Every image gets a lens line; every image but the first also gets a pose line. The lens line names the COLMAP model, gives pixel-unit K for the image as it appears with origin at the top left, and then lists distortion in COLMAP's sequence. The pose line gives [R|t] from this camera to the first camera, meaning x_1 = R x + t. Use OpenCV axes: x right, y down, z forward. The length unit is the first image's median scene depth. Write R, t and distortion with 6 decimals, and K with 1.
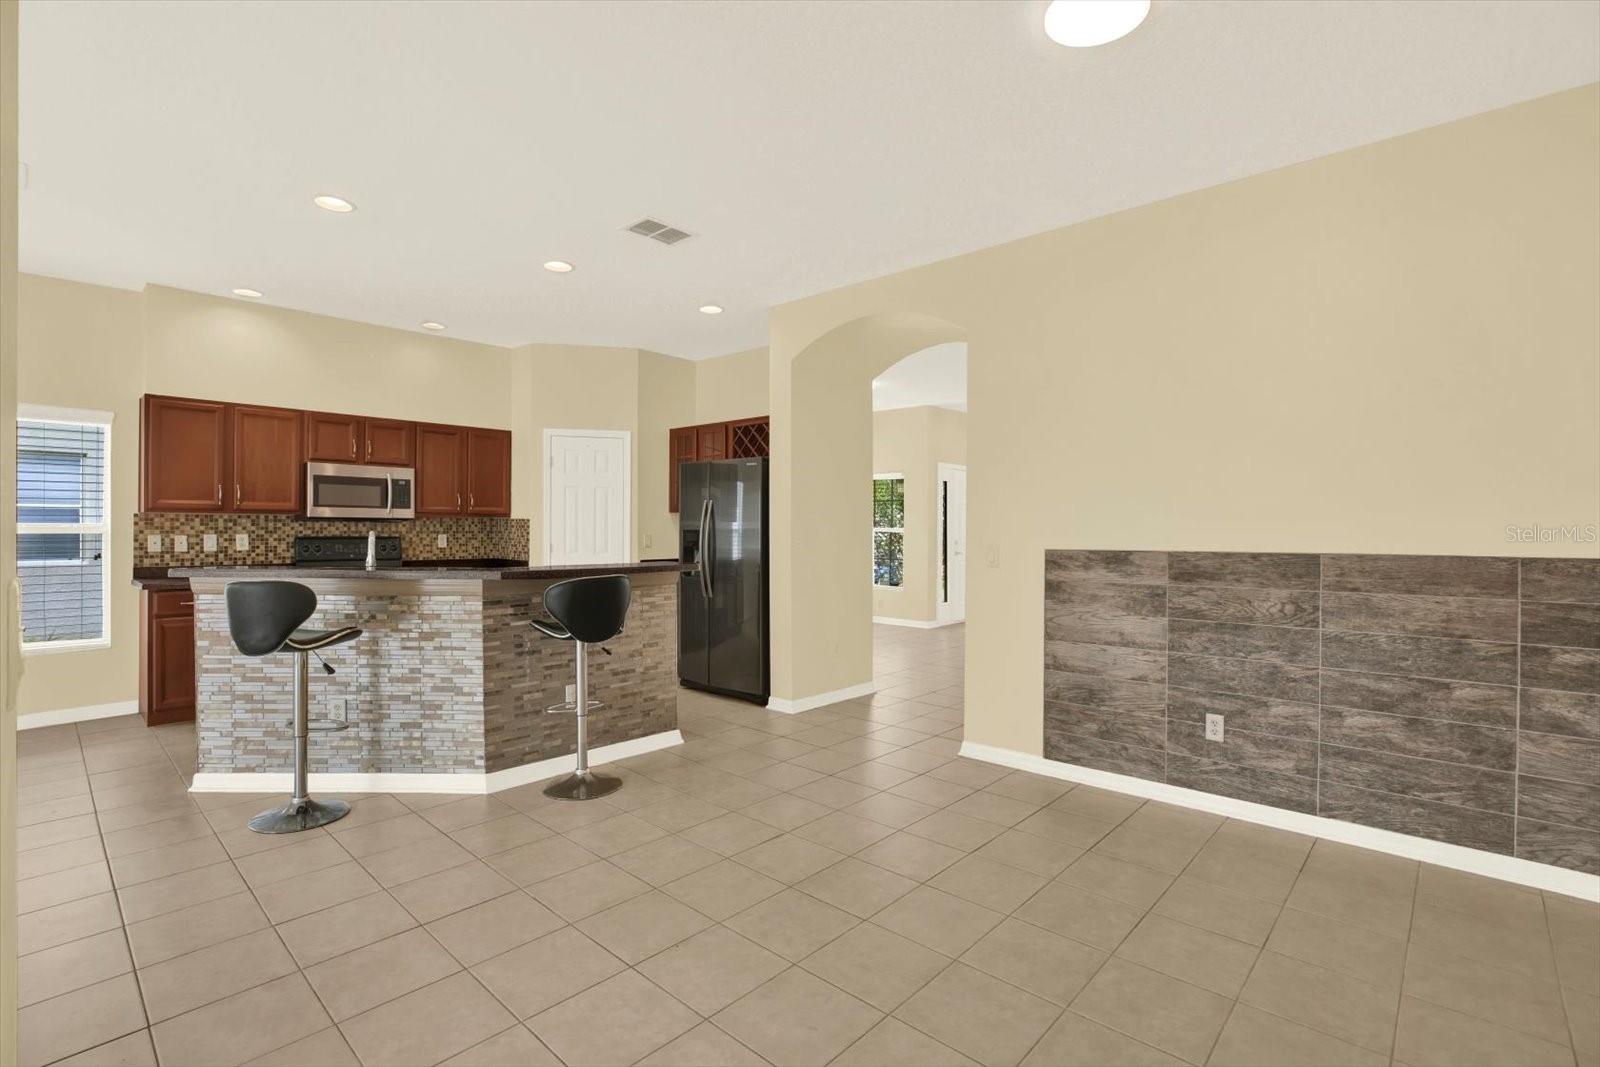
lens RADIAL K [[739.2, 0, 814.7], [0, 739.2, 521.5], [0, 0, 1]] dist [-0.029531, 0.001303]
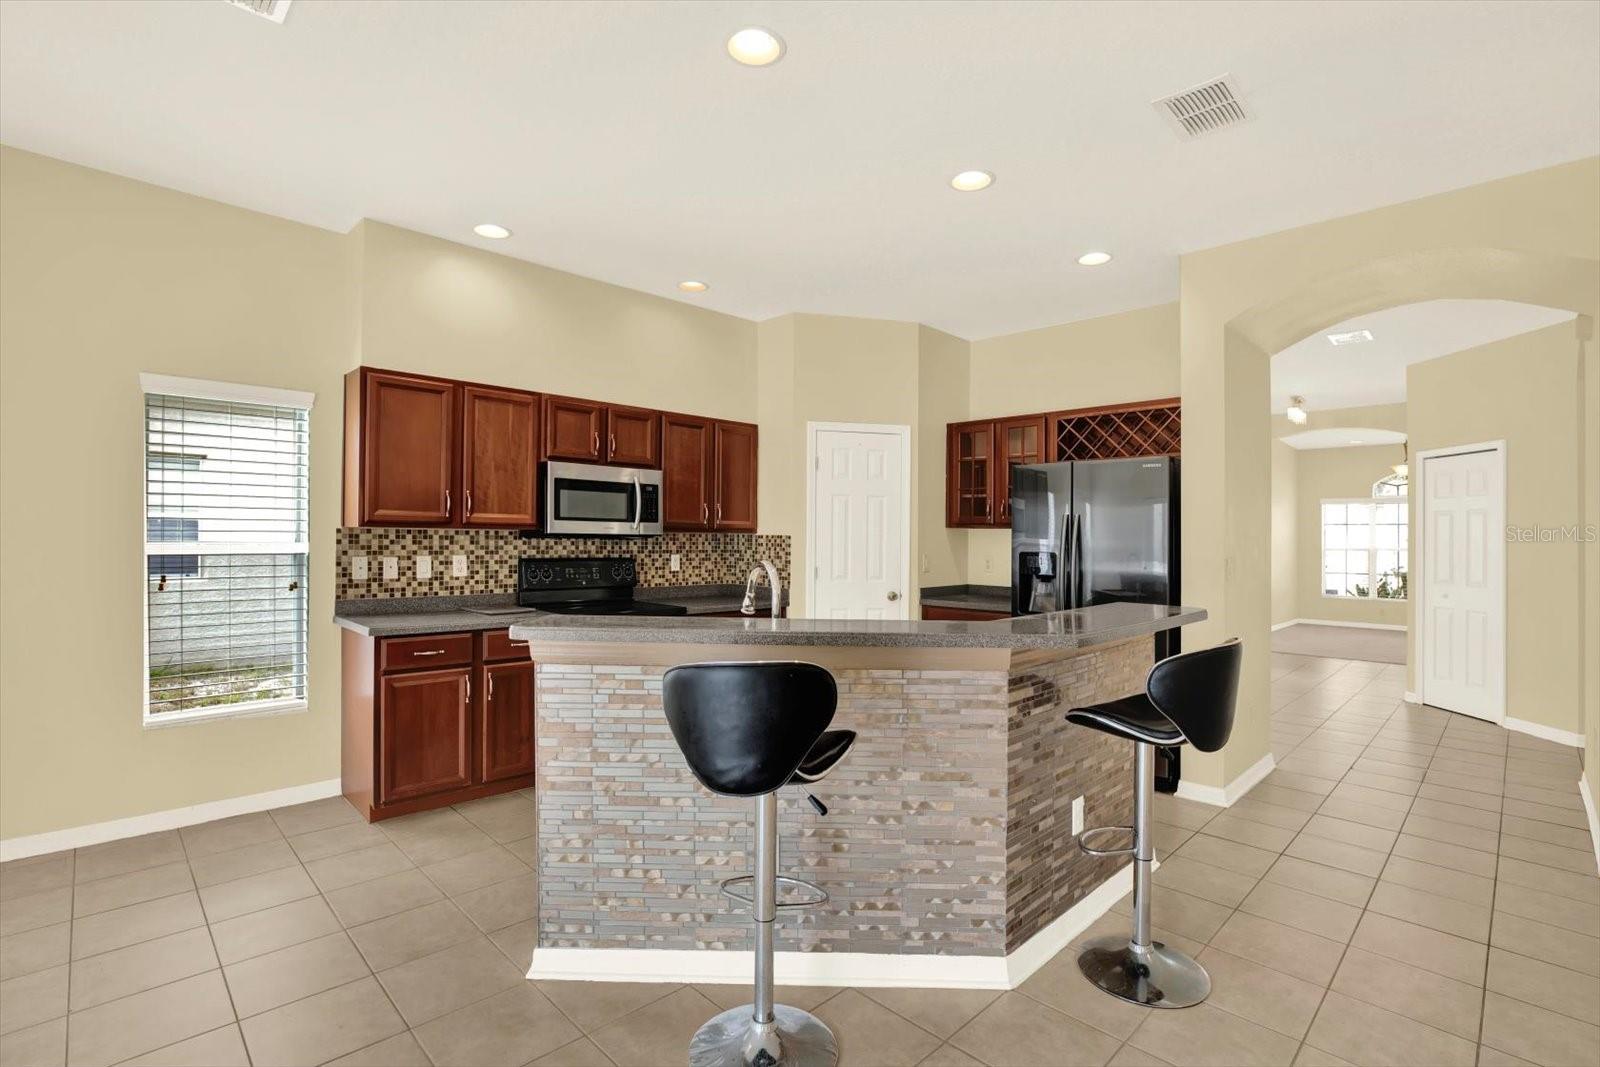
lens RADIAL K [[739.2, 0, 814.7], [0, 739.2, 521.5], [0, 0, 1]] dist [-0.029531, 0.001303]
pose [[0.999189, 0.004687, -0.040002, -0.384444], [-0.005214, 0.999901, -0.013079, -0.009955], [0.039937, 0.013277, 0.999114, 0.242375]]
